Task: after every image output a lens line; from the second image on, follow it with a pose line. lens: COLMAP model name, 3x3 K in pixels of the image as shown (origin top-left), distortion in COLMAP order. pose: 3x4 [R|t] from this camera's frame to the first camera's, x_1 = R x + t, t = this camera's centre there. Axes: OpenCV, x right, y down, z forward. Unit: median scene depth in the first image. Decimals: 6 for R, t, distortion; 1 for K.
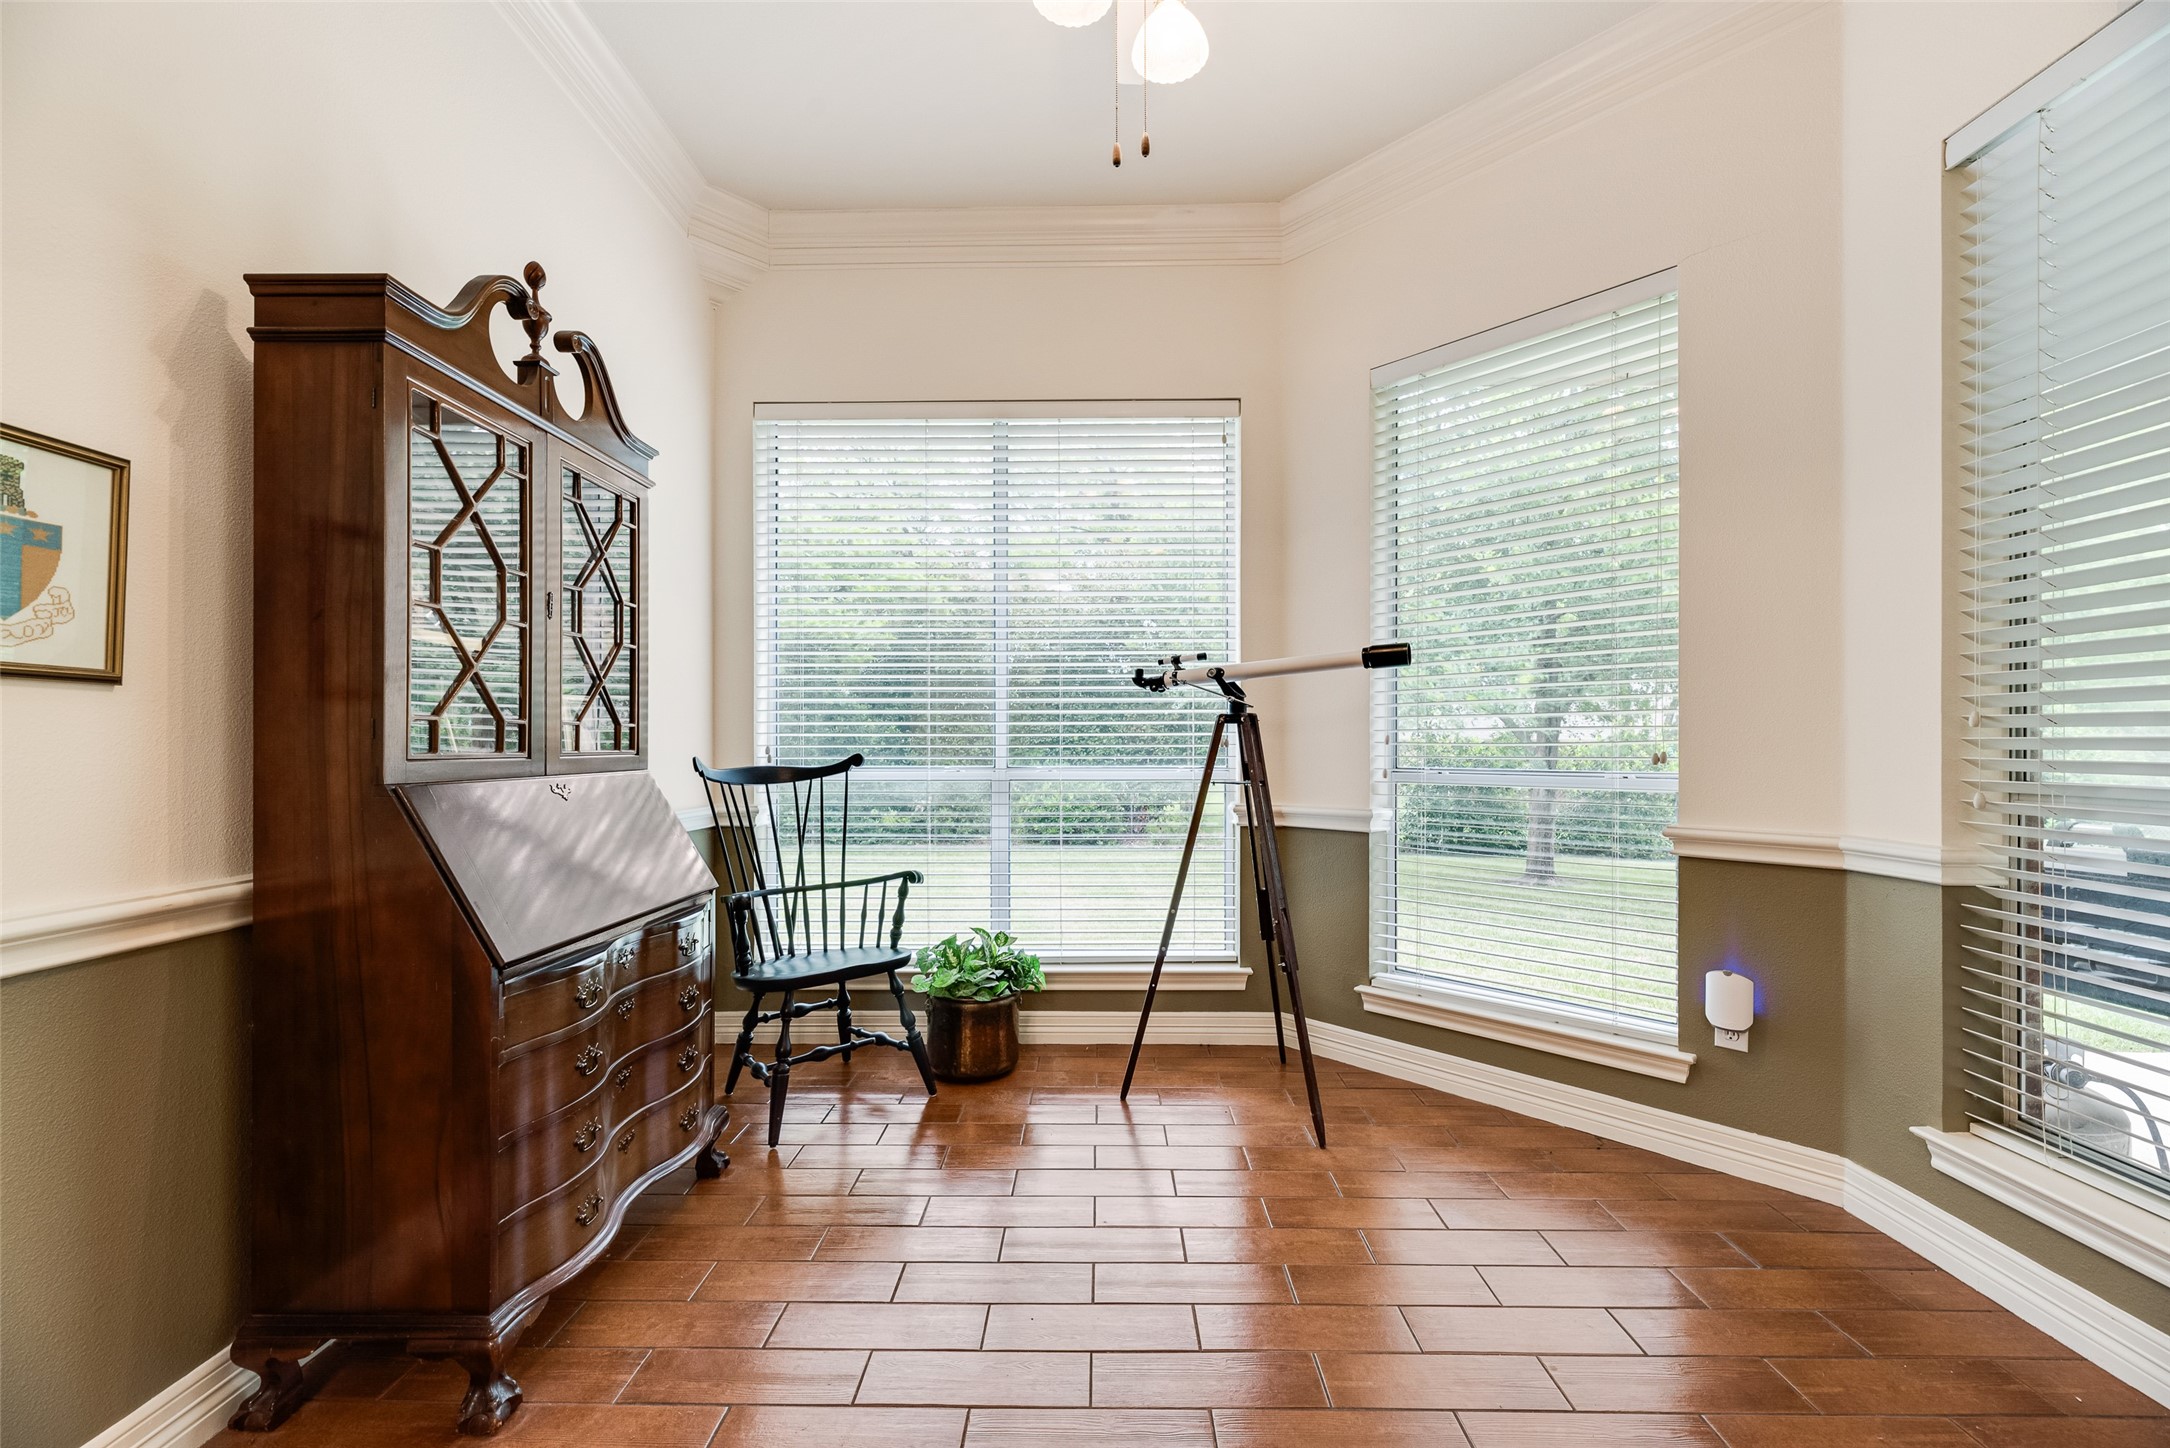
lens RADIAL K [[876.1, 0, 1082.0], [0, 876.1, 744.7], [0, 0, 1]] dist [0.002972, -0.000667]
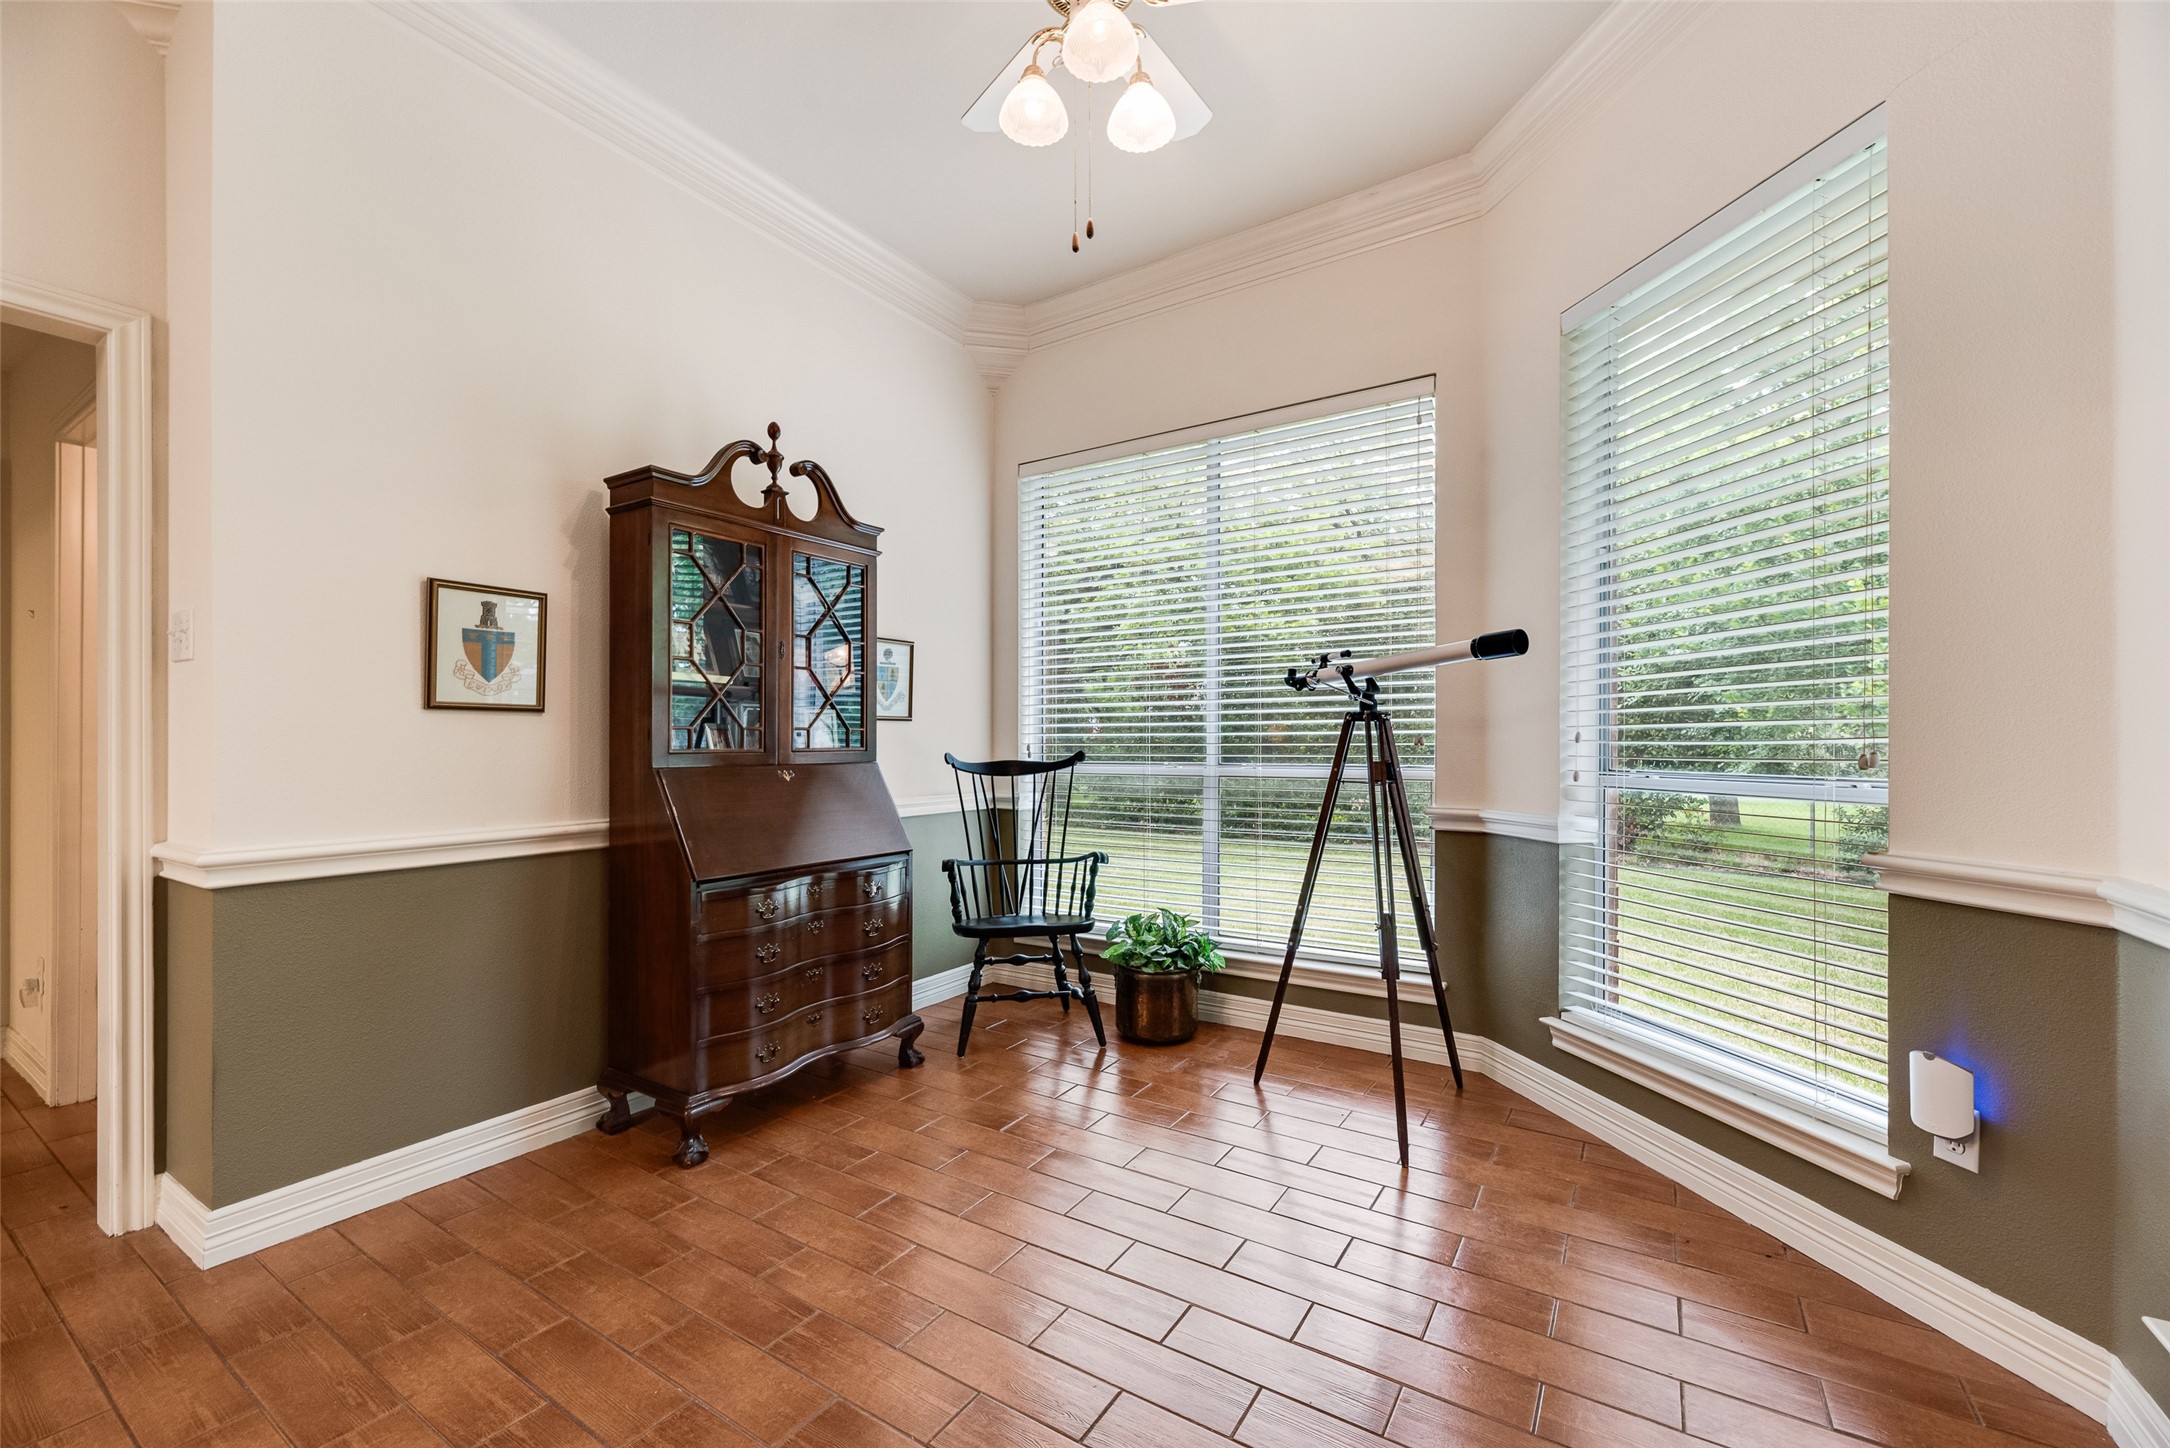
lens RADIAL K [[876.1, 0, 1075.9], [0, 876.1, 741.9], [0, 0, 1]] dist [0.002972, -0.000667]
pose [[0.848222, -0.001197, -0.529640, 0.417418], [0.001334, 0.999999, -0.000124, -0.001844], [0.529640, -0.000601, 0.848223, 0.002346]]
